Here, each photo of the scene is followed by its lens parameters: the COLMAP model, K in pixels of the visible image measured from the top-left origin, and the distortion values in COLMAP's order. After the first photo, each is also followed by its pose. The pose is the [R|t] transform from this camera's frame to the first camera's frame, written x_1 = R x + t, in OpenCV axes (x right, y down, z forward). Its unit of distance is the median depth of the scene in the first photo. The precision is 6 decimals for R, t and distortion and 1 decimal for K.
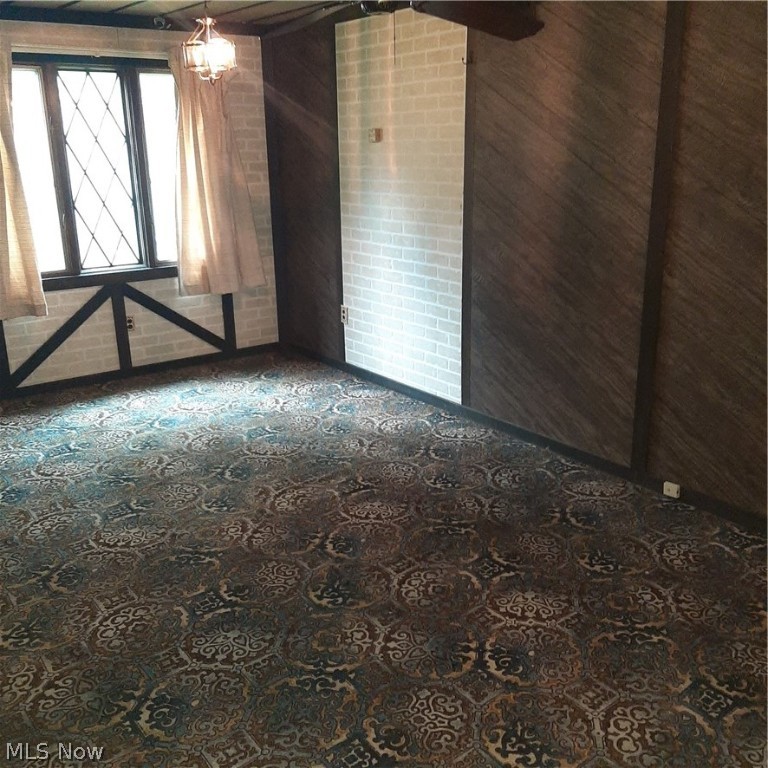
lens RADIAL K [[796.1, 0, 386.1], [0, 796.1, 382.0], [0, 0, 1]] dist [0.032076, 0.000000]
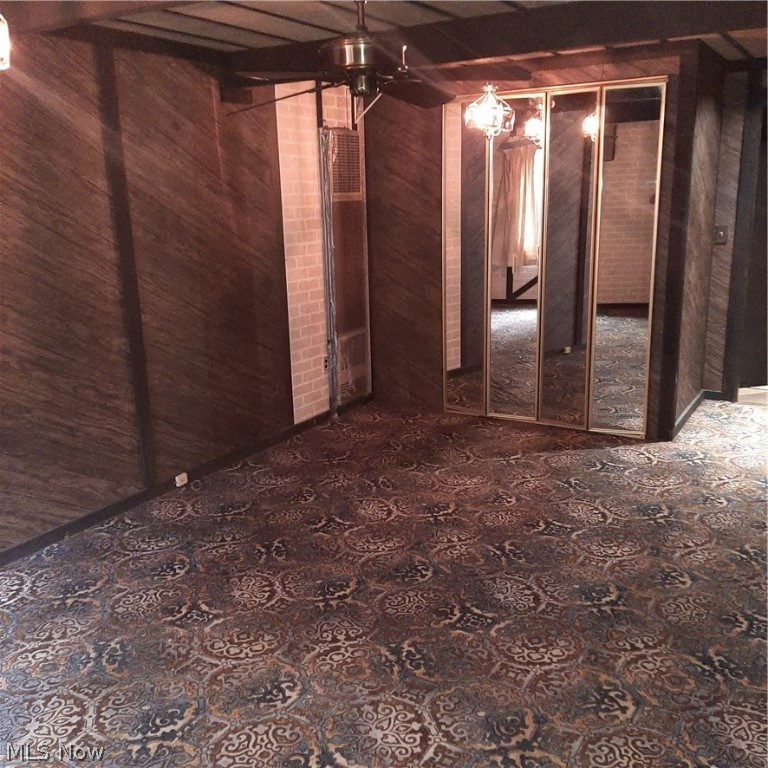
lens RADIAL K [[796.1, 0, 385.9], [0, 796.1, 385.7], [0, 0, 1]] dist [0.032076, 0.000000]
pose [[-0.384245, -0.194986, 0.902406, -0.935720], [0.305806, 0.895385, 0.323681, -0.328579], [-0.871114, 0.400334, -0.284419, 1.122264]]
